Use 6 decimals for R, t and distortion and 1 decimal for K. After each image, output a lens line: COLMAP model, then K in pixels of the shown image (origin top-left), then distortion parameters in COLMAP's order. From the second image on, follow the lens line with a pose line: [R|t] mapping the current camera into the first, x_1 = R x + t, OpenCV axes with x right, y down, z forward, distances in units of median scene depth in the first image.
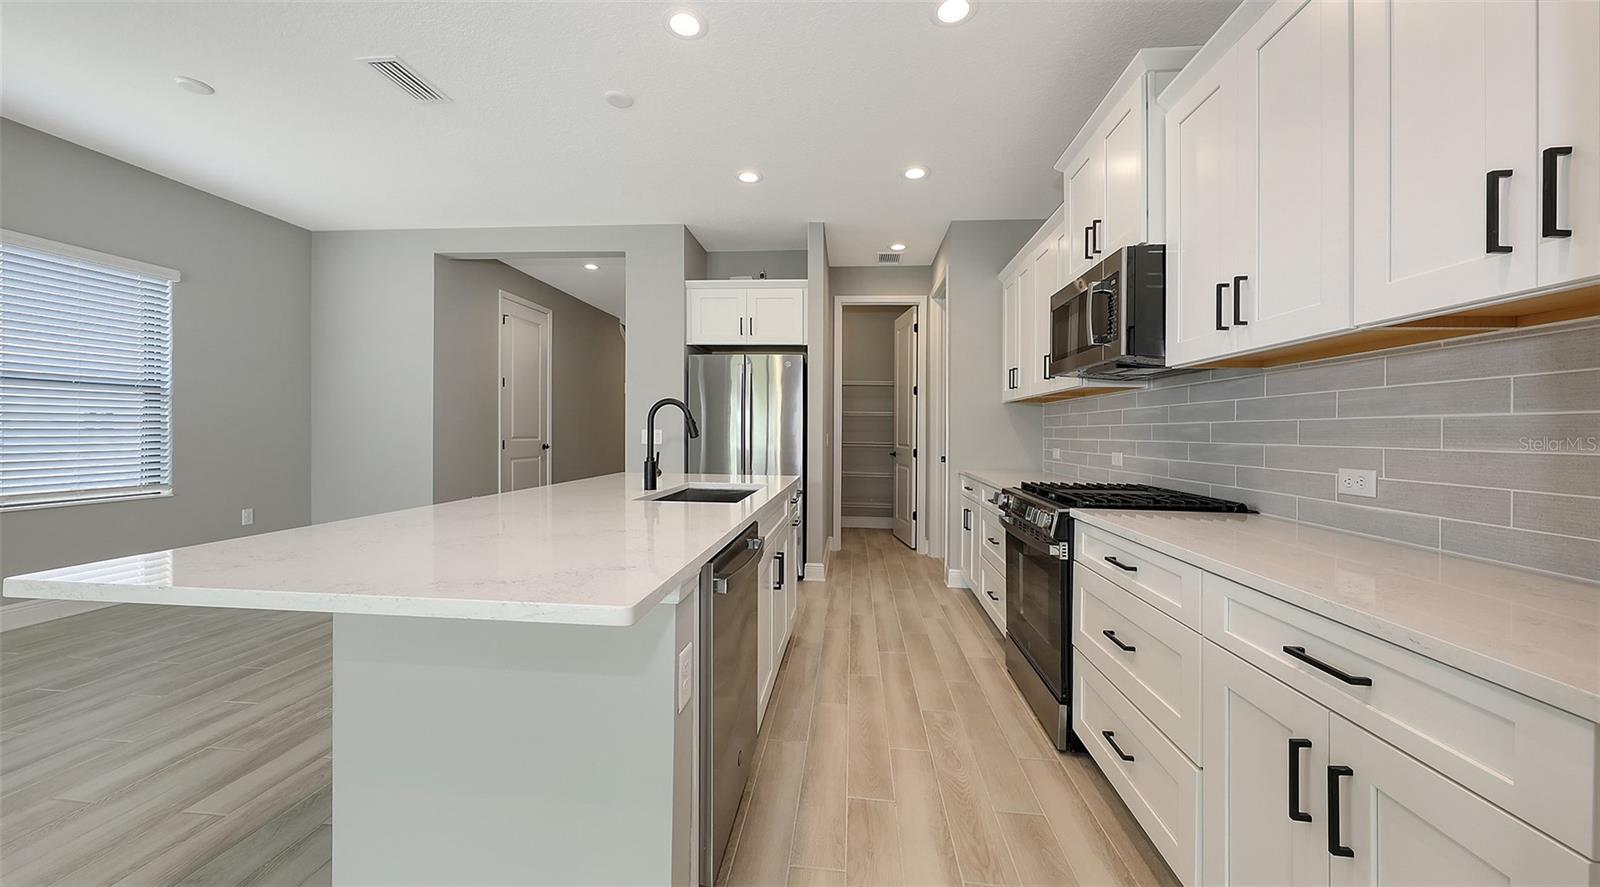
lens RADIAL K [[561.6, 0, 803.1], [0, 561.6, 435.2], [0, 0, 1]] dist [-0.001168, -0.000142]
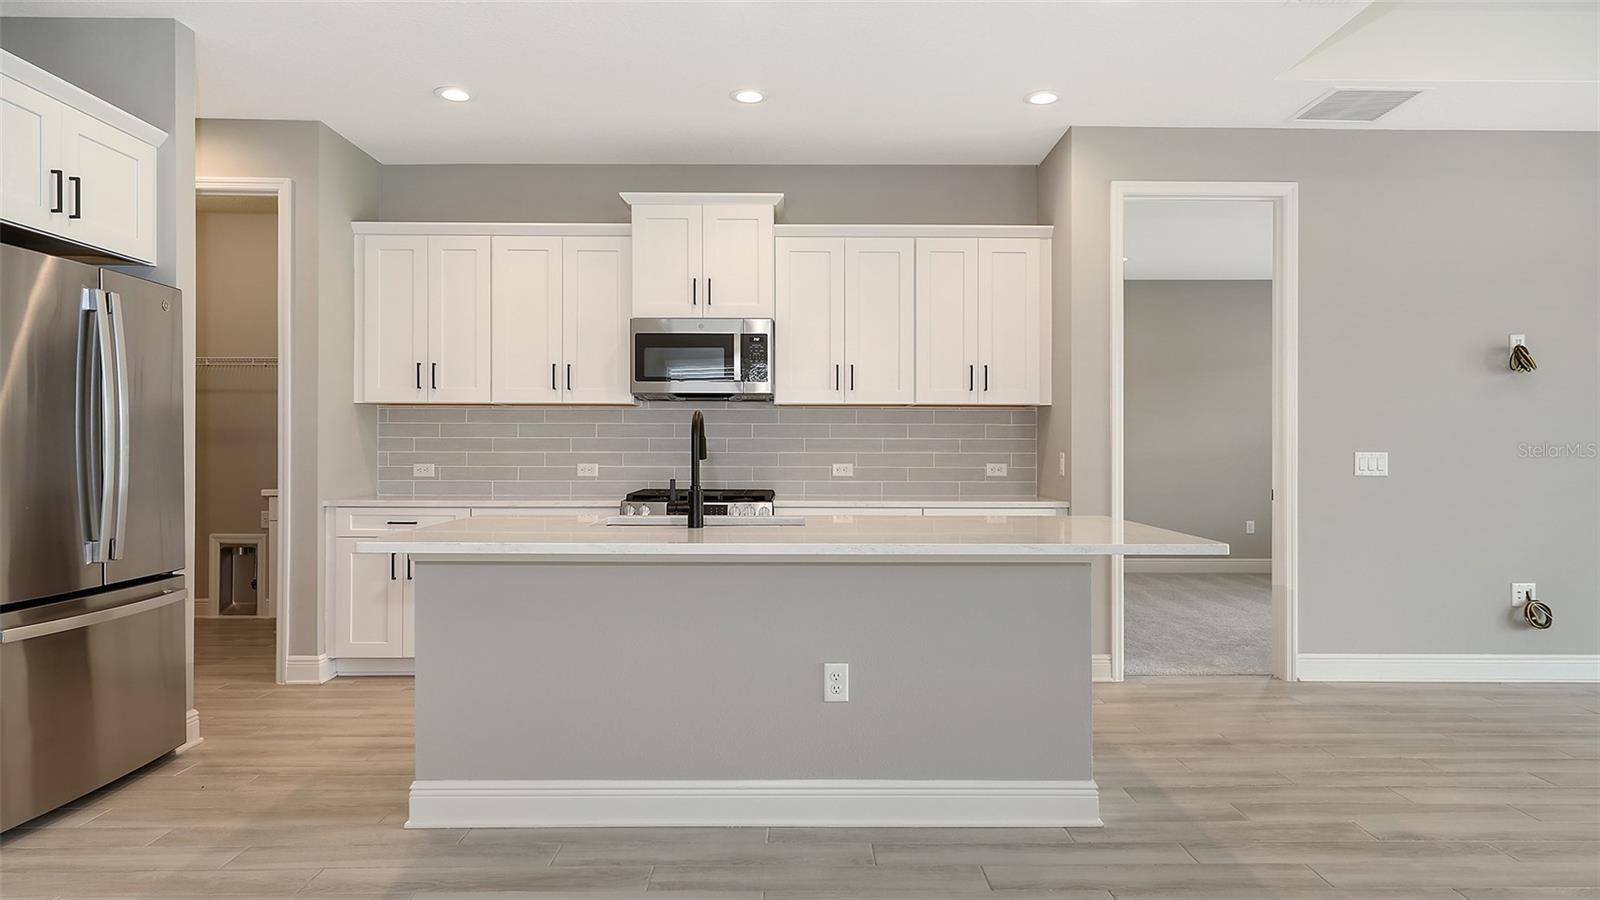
lens RADIAL K [[935.1, 0, 805.1], [0, 935.1, 440.6], [0, 0, 1]] dist [0.004107, 0.000367]
pose [[-0.102601, -0.006009, 0.994704, -1.613573], [0.001793, 0.999979, 0.006225, -0.030010], [-0.994721, 0.002422, -0.102588, 1.014772]]
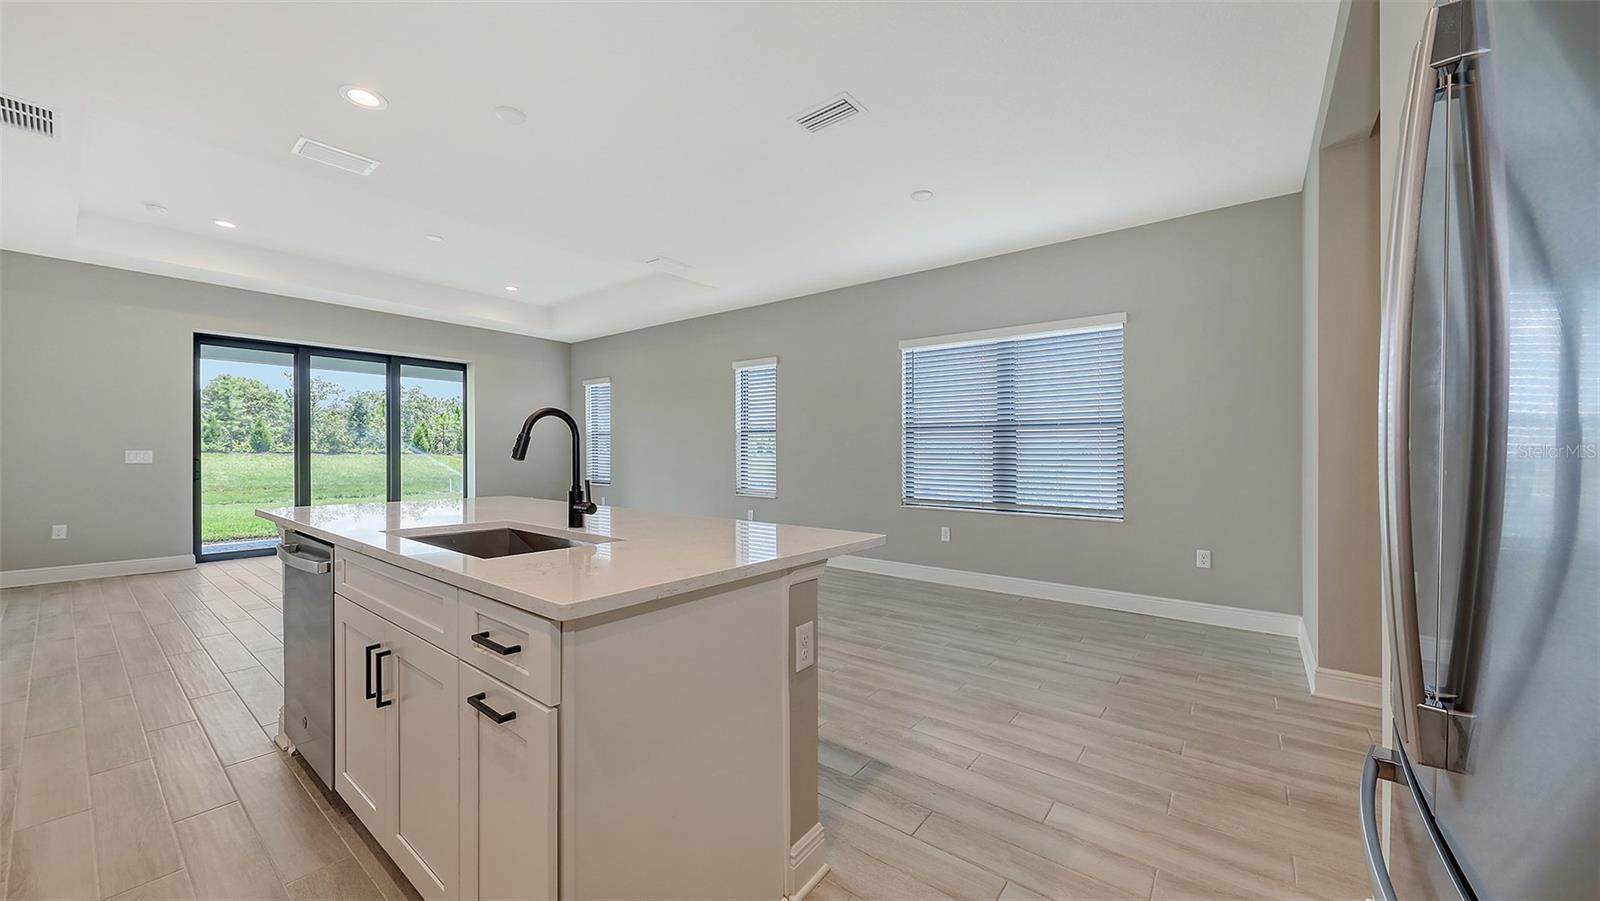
lens RADIAL K [[583.8, 0, 797.0], [0, 583.8, 456.1], [0, 0, 1]] dist [0.000732, 0.000050]
pose [[-0.545923, -0.011299, -0.837759, 0.247944], [-0.019959, 0.999801, -0.000478, -0.005707], [0.837598, 0.016460, -0.546040, 1.735152]]
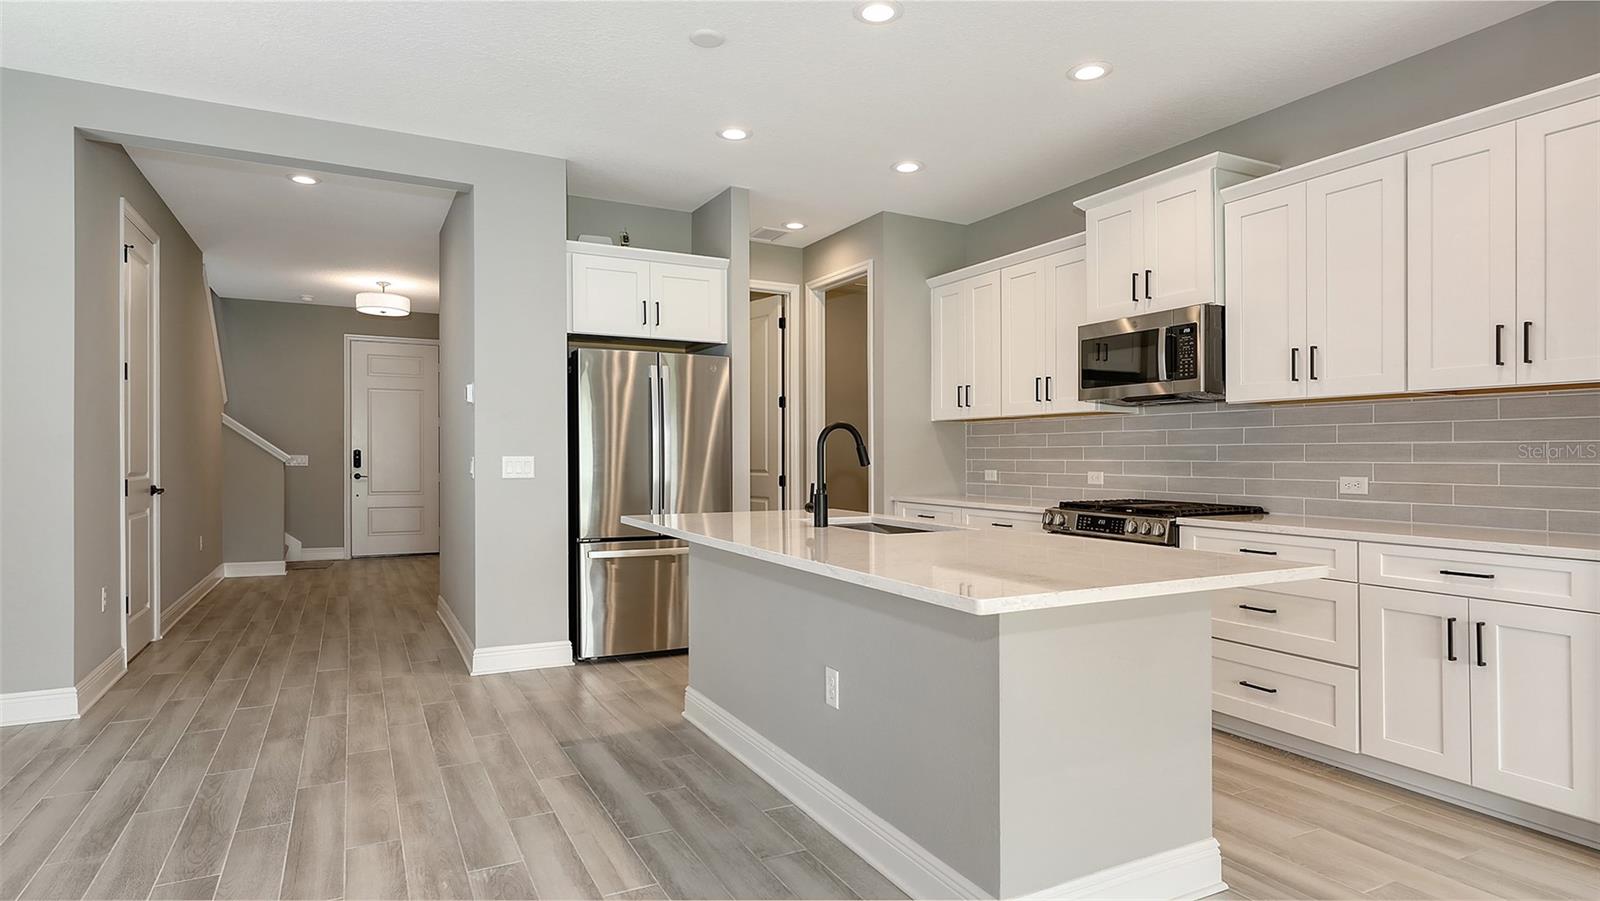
lens RADIAL K [[862.6, 0, 810.4], [0, 862.6, 453.6], [0, 0, 1]] dist [0.003204, 0.001401]
pose [[0.838477, -0.011902, 0.544807, -1.036923], [0.014028, 0.999902, 0.000255, -0.015829], [-0.544756, 0.007429, 0.838562, -0.107482]]
